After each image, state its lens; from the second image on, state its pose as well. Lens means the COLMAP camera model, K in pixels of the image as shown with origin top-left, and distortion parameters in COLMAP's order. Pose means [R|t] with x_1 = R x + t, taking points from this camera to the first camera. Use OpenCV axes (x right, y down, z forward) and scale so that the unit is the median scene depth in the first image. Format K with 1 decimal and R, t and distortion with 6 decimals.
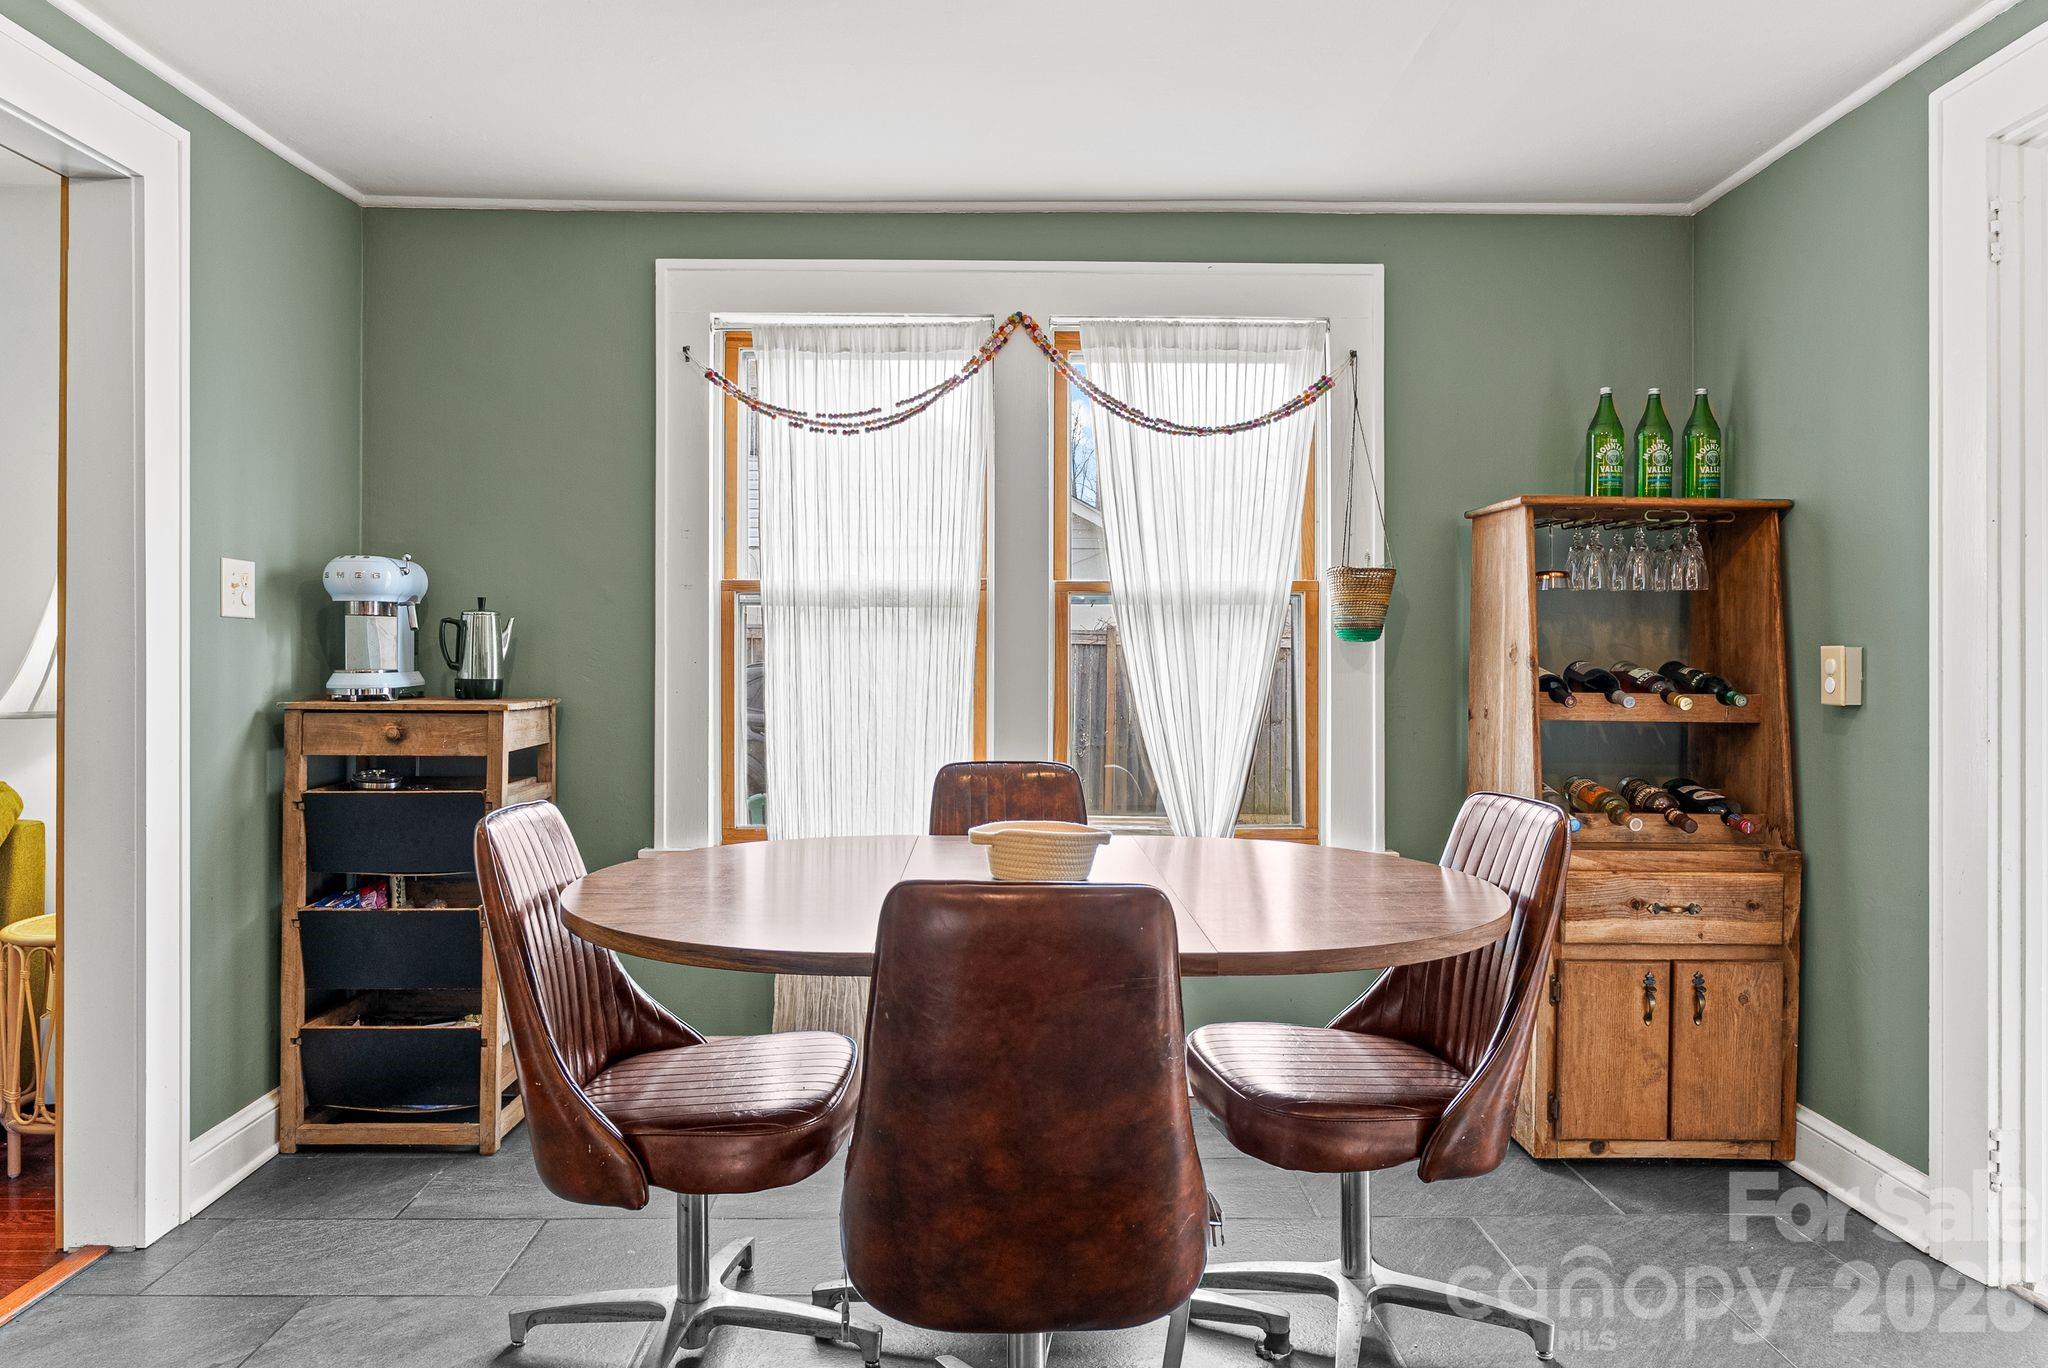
lens RADIAL K [[1302.2, 0, 1015.9], [0, 1302.2, 663.9], [0, 0, 1]] dist [0.004018, -0.000248]
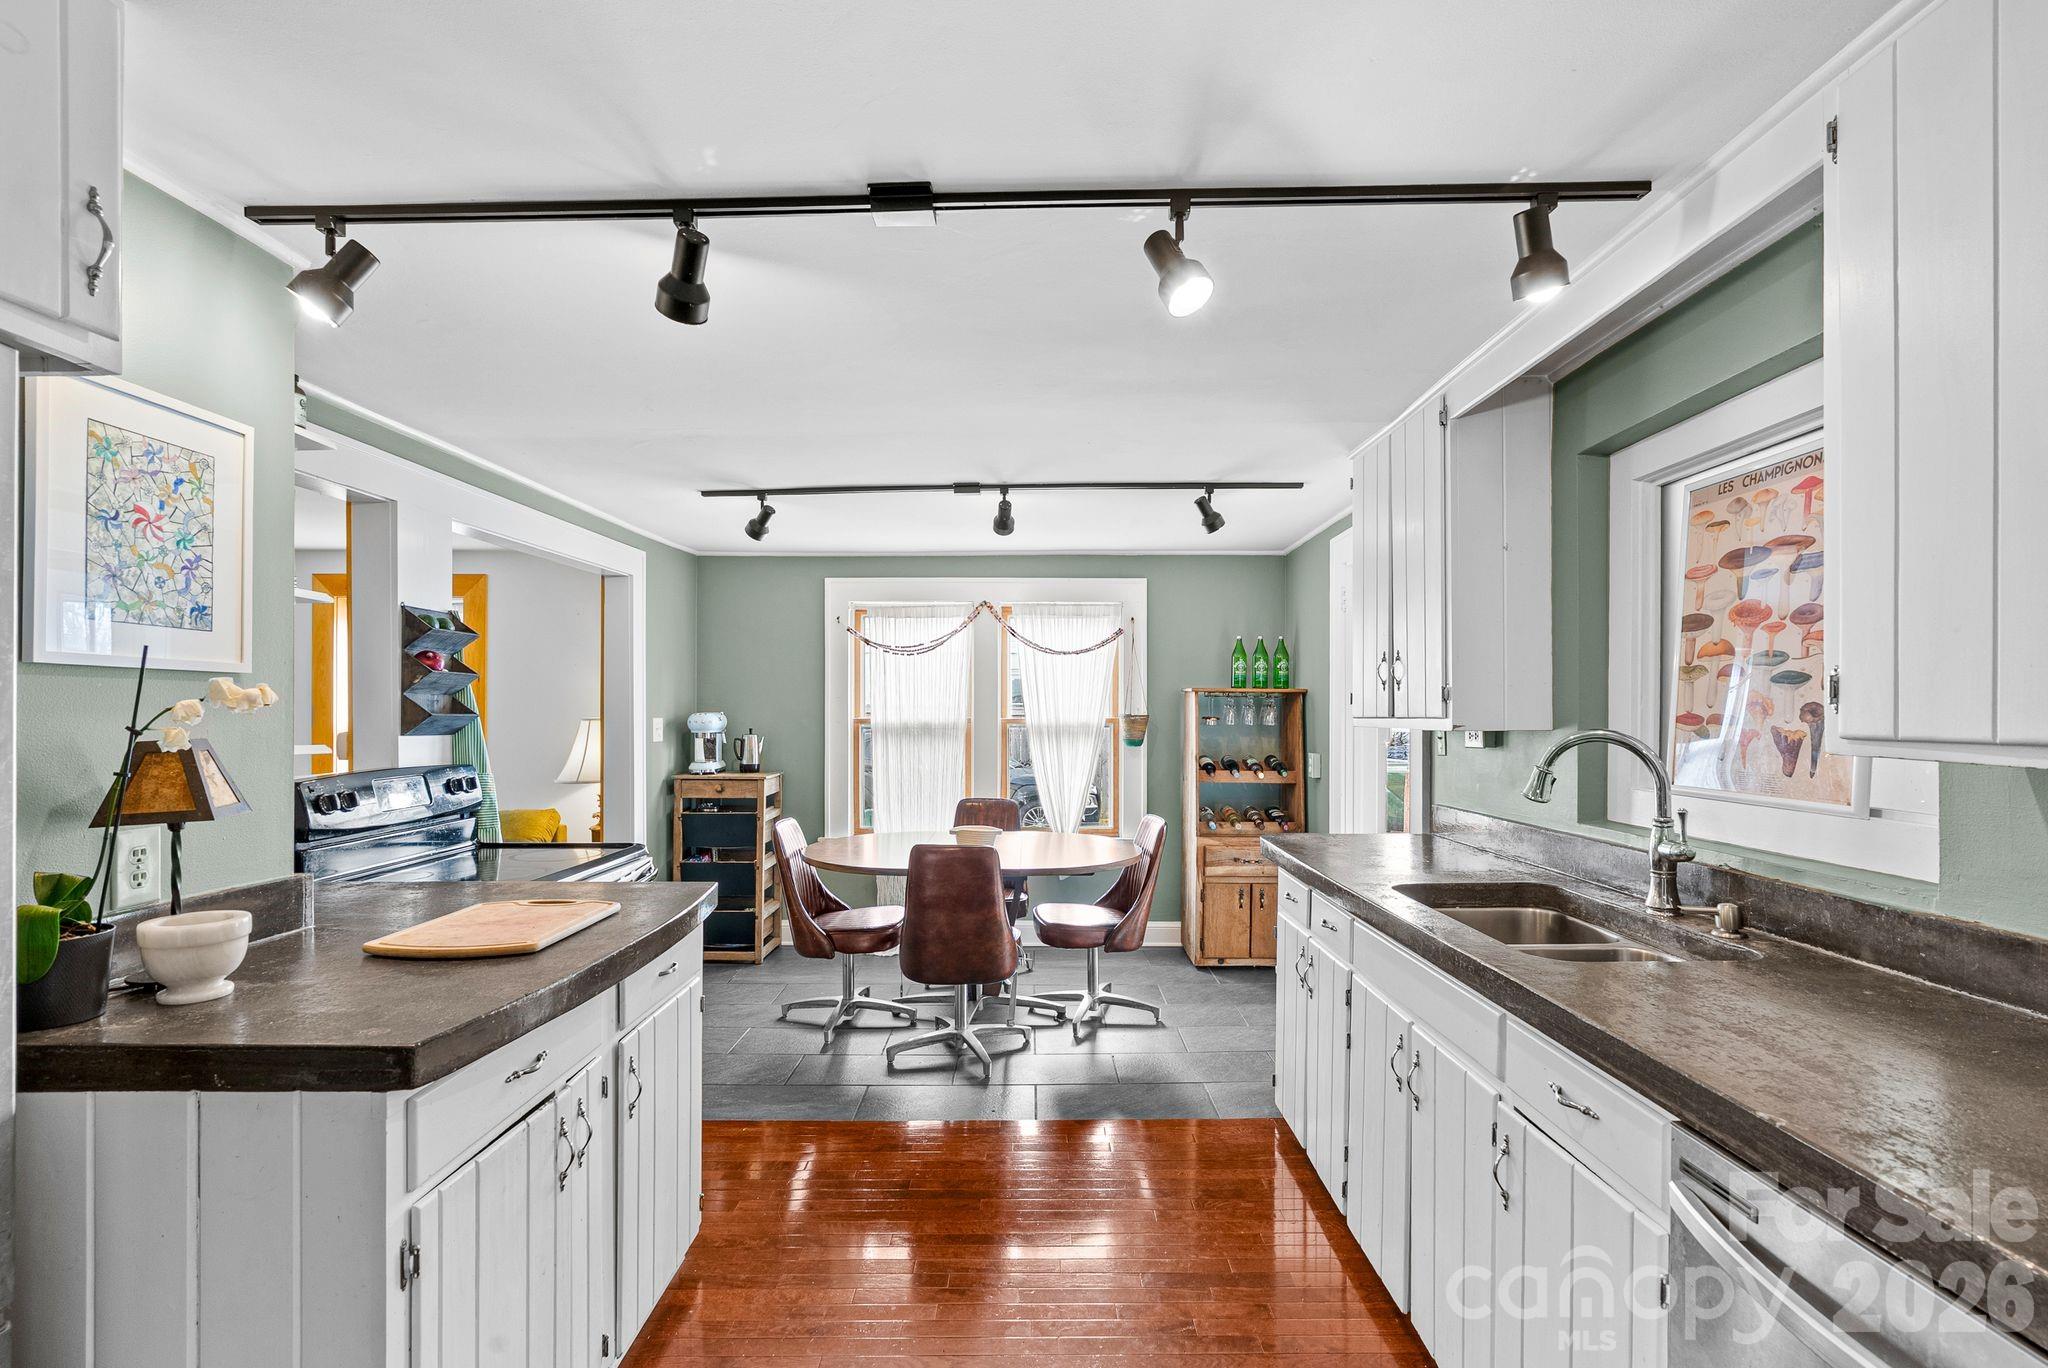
lens RADIAL K [[910.5, 0, 1041.7], [0, 910.5, 716.9], [0, 0, 1]] dist [-0.009680, 0.001638]
pose [[0.999994, -0.000512, -0.003430, 0.119910], [0.000529, 0.999989, 0.004690, -0.084506], [0.003428, -0.004692, 0.999983, -0.655426]]
